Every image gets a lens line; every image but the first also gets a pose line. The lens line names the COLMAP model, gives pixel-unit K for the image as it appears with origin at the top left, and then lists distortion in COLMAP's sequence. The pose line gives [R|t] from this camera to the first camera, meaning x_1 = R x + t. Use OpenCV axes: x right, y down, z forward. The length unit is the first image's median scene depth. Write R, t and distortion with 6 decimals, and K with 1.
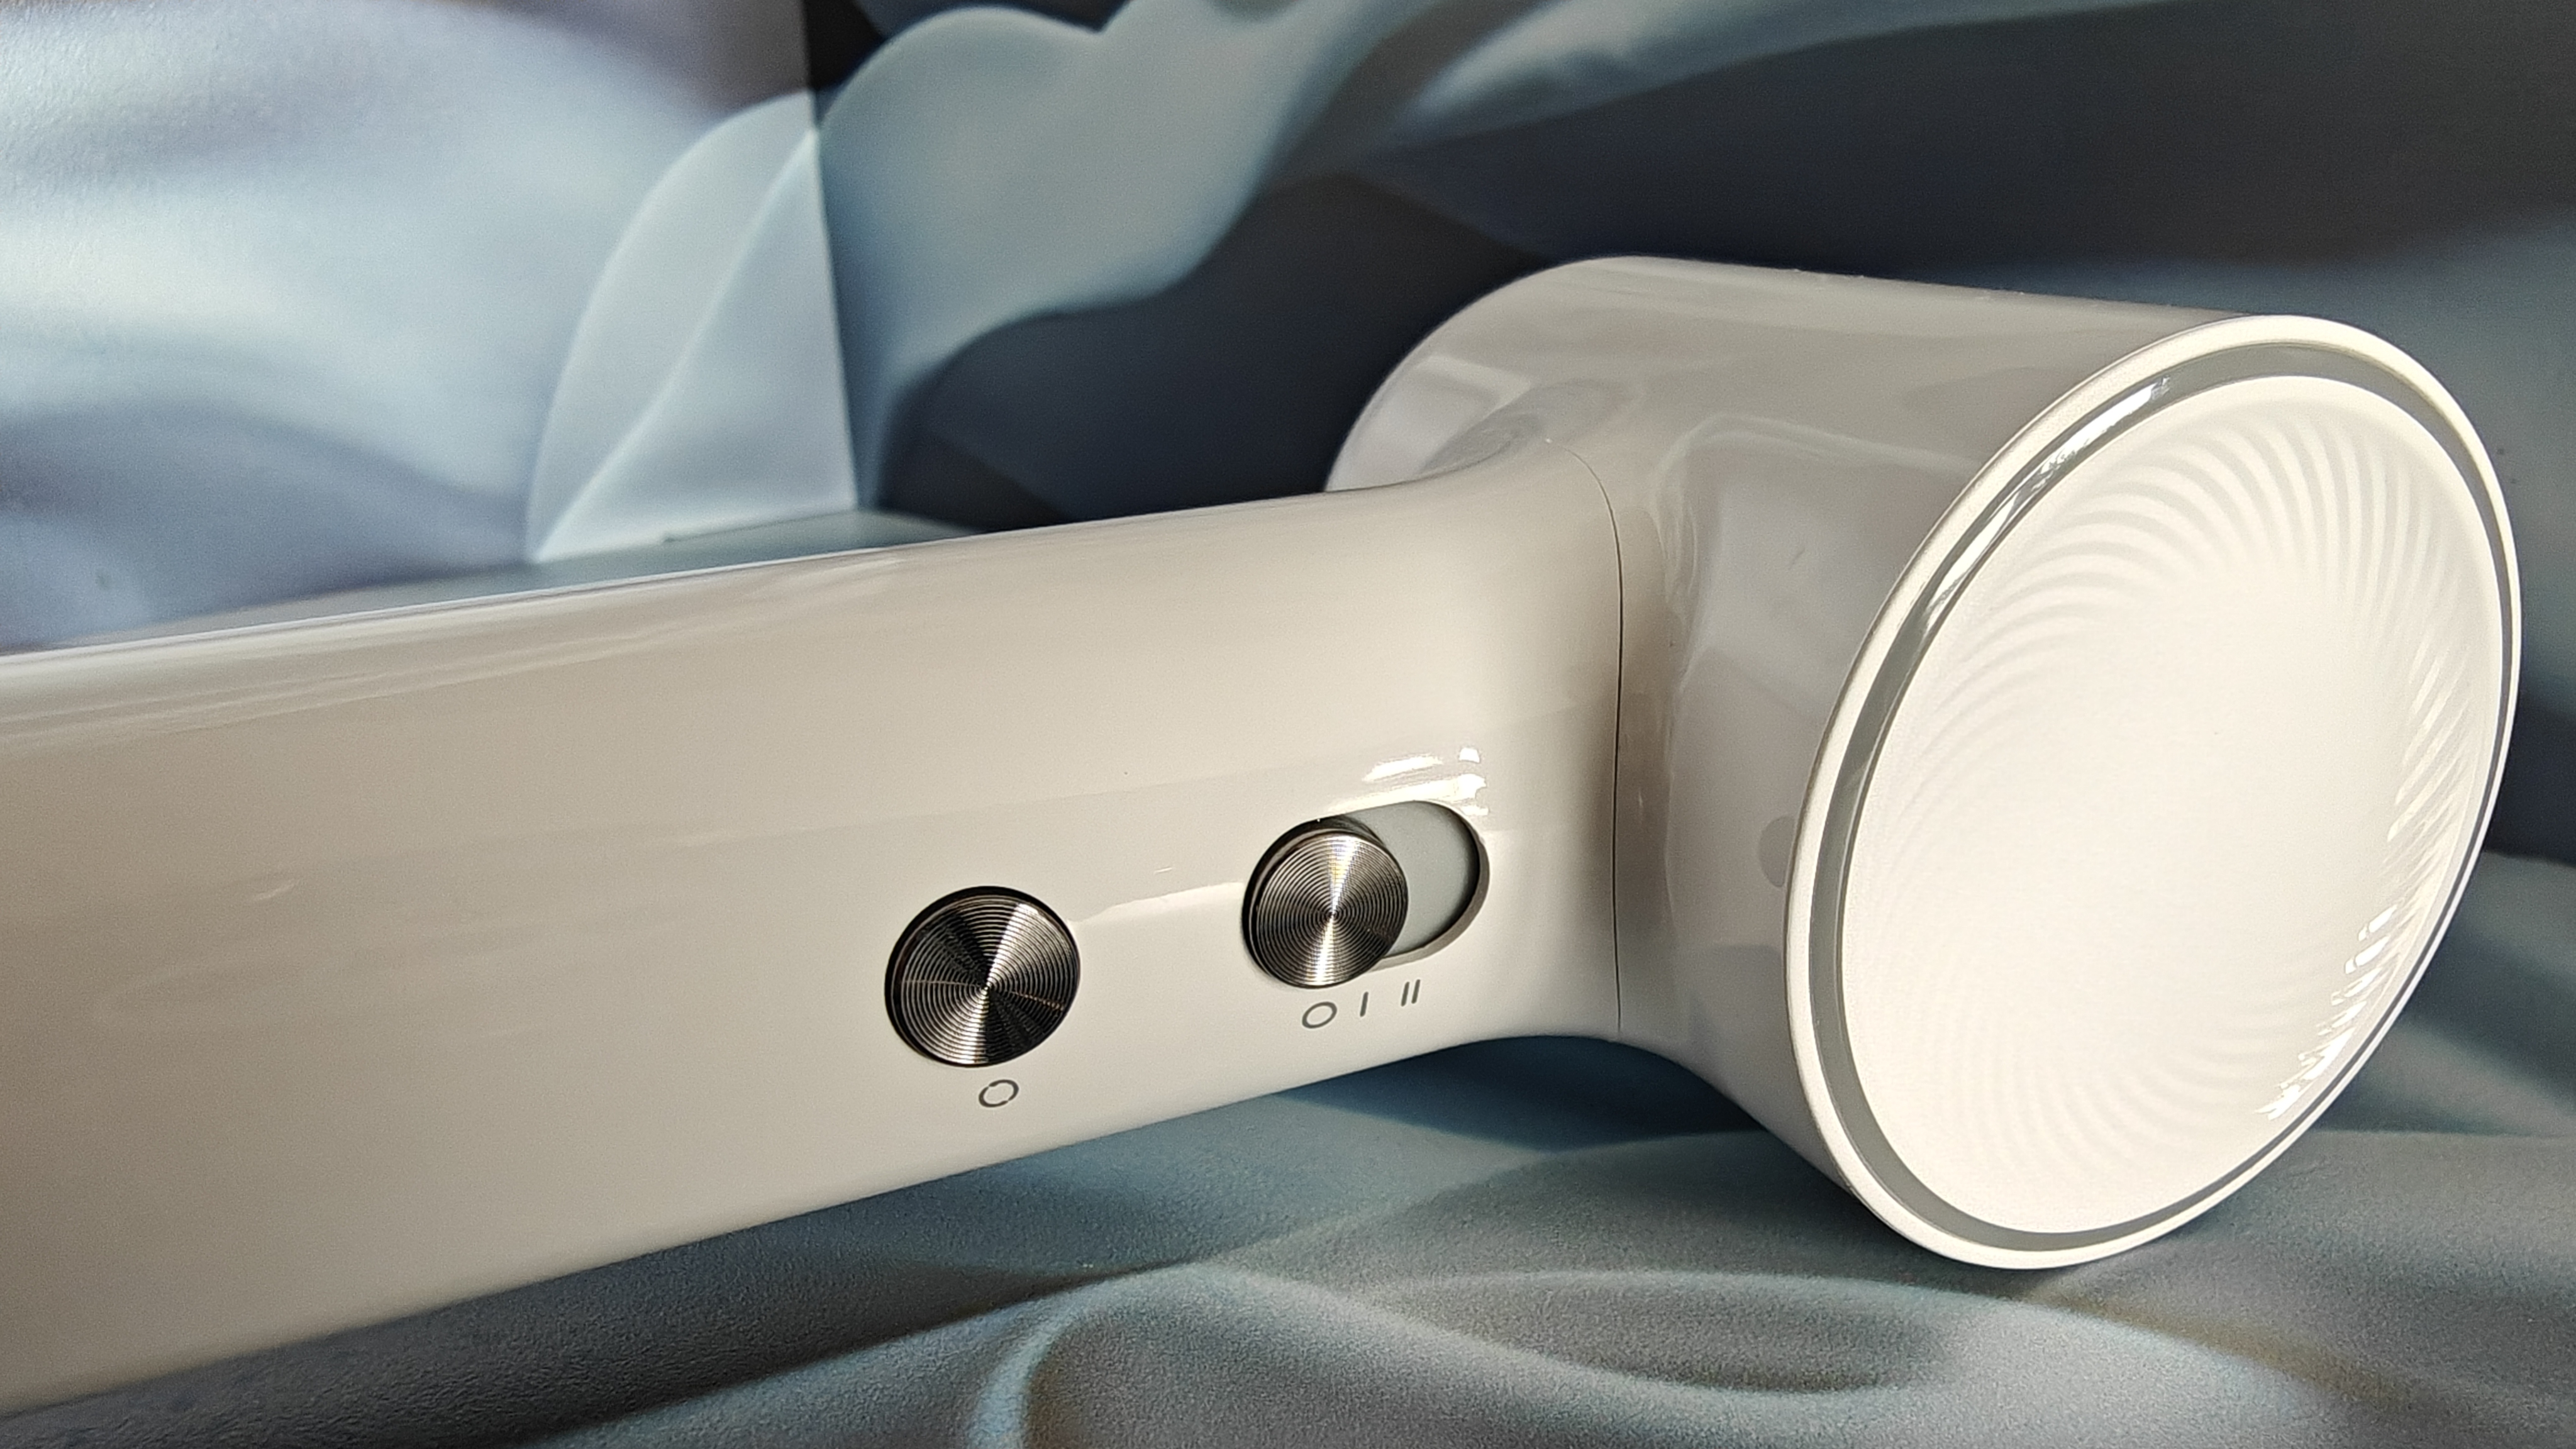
lens RADIAL K [[1861.6, 0, 1288.0], [0, 1861.6, 724.5], [0, 0, 1]] dist [-0.003073, -0.003253]
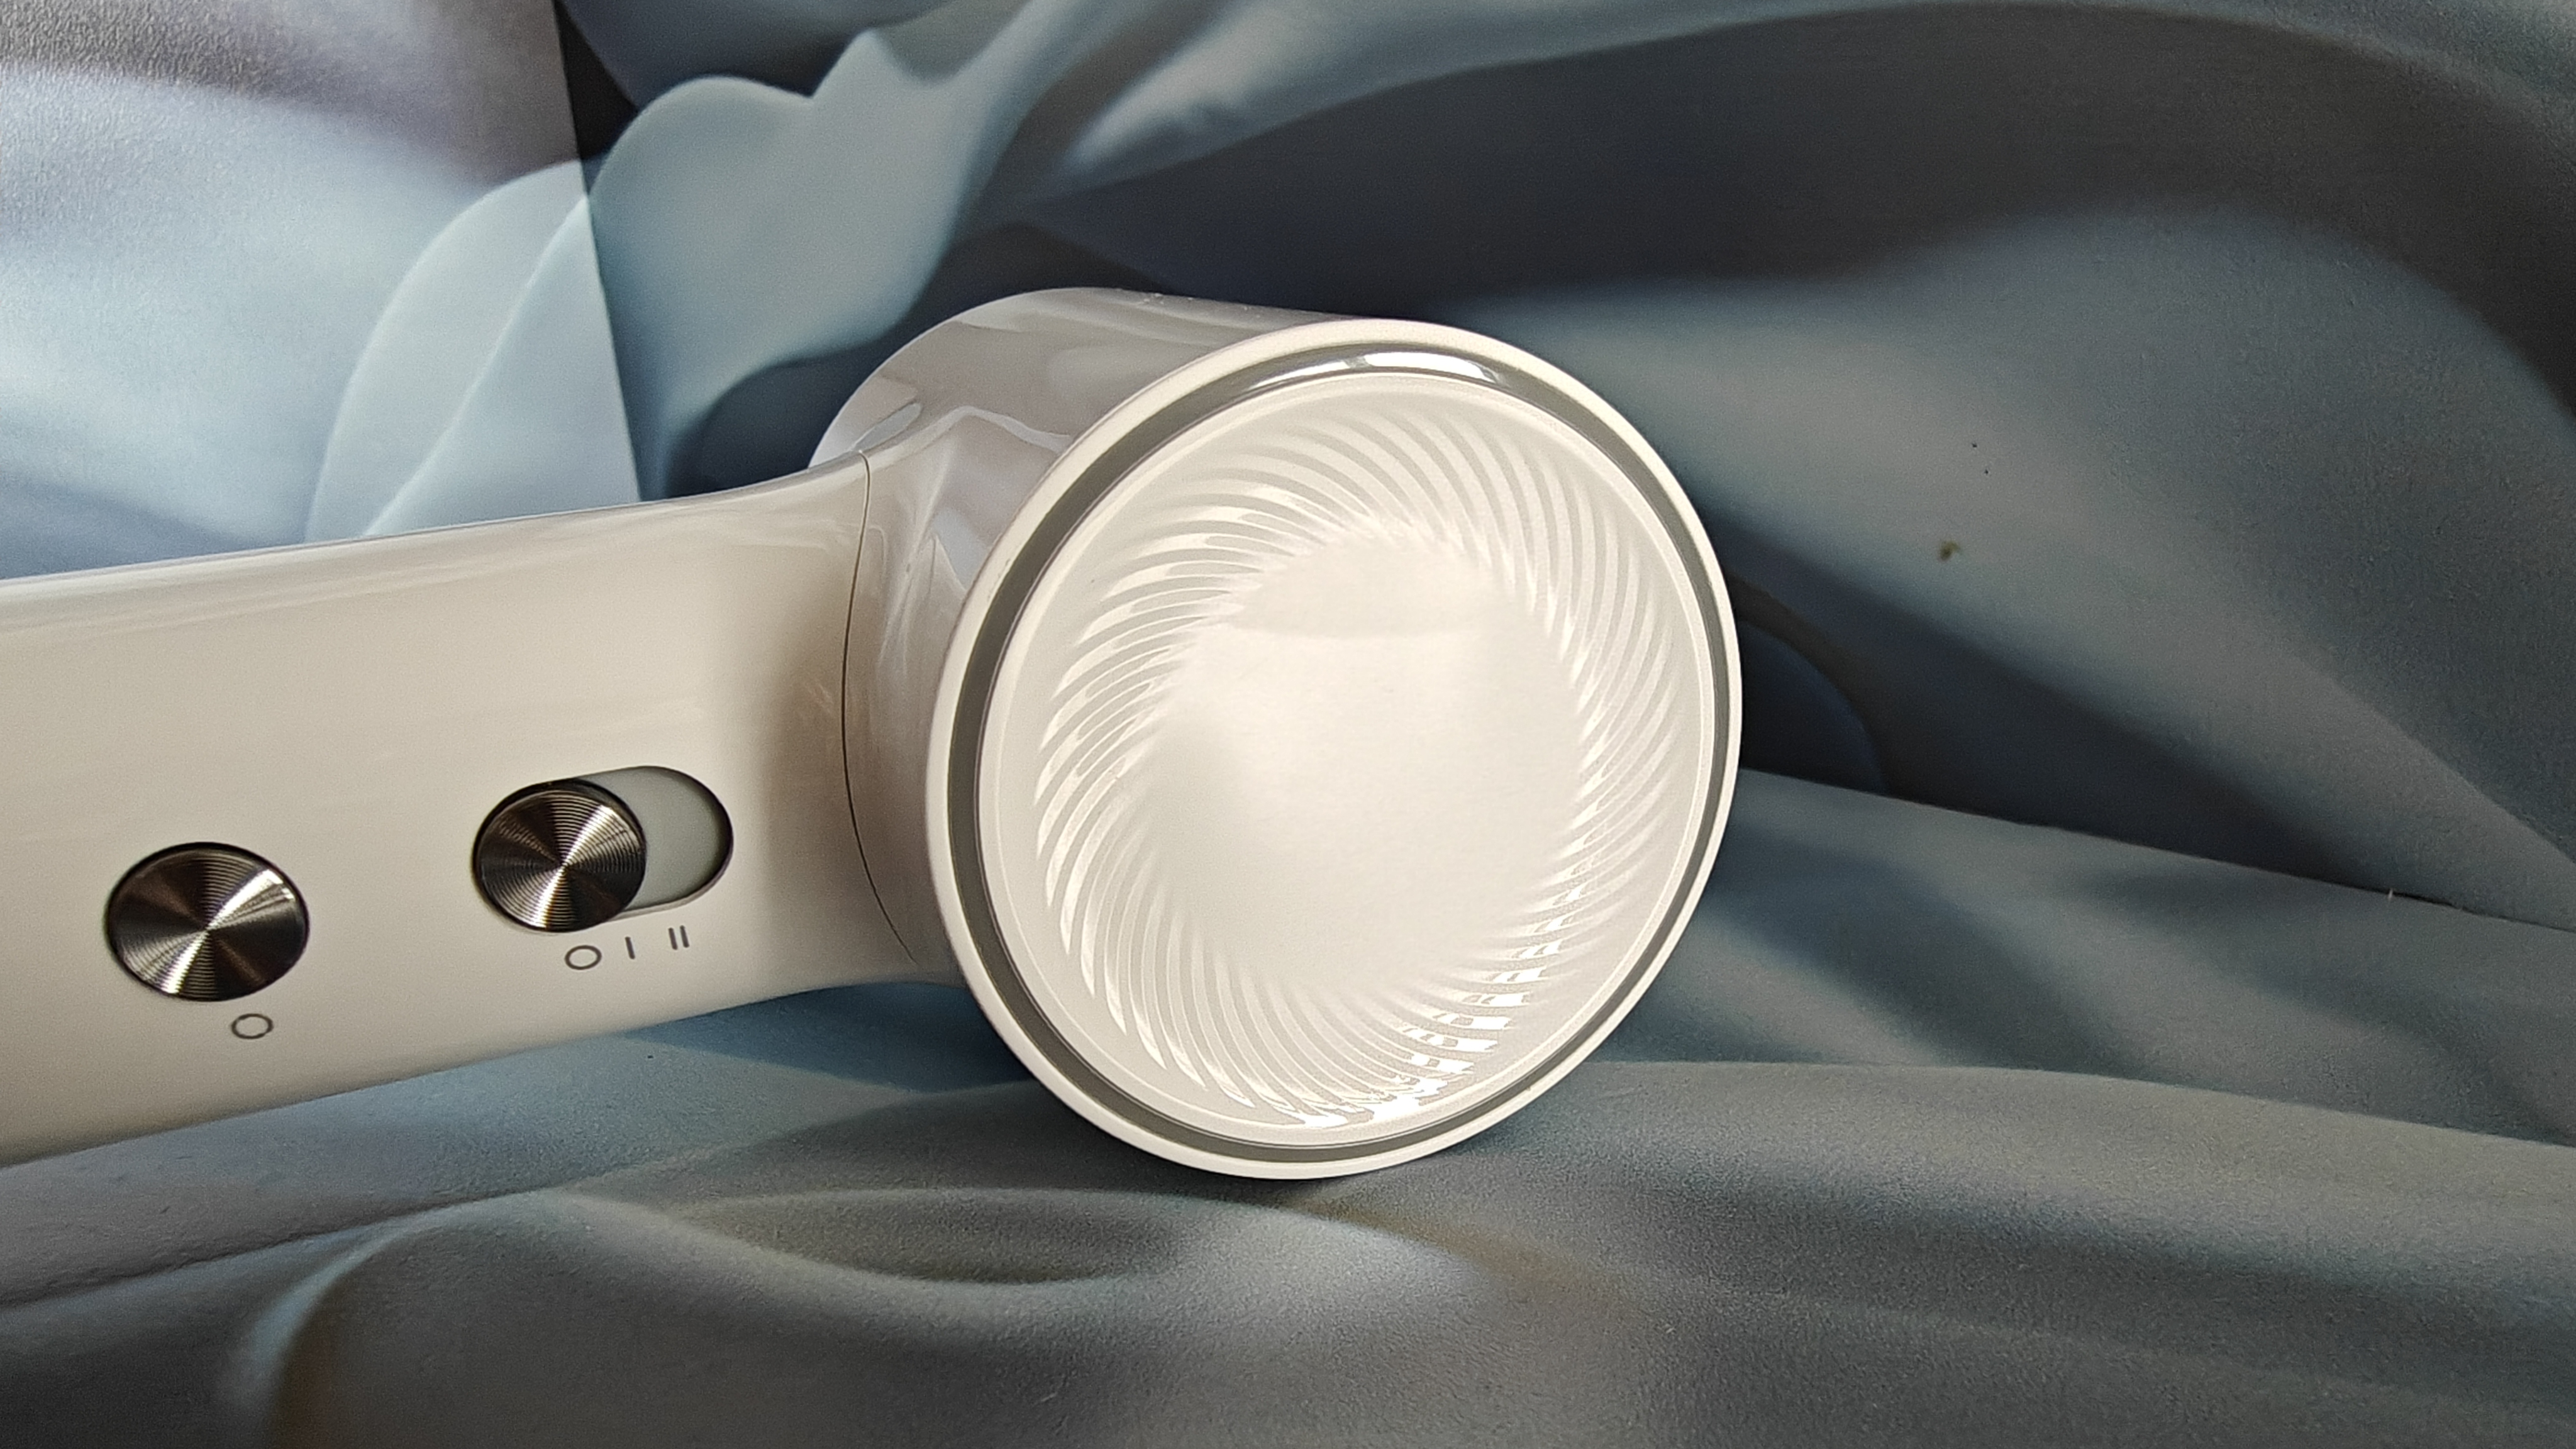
lens RADIAL K [[1840.5, 0, 1288.0], [0, 1840.5, 724.5], [0, 0, 1]] dist [0.001697, 0.001118]
pose [[0.999566, -0.025665, -0.014450, 0.417503], [0.025327, 0.999412, -0.023094, 0.045452], [0.015034, 0.022718, 0.999629, -0.107300]]
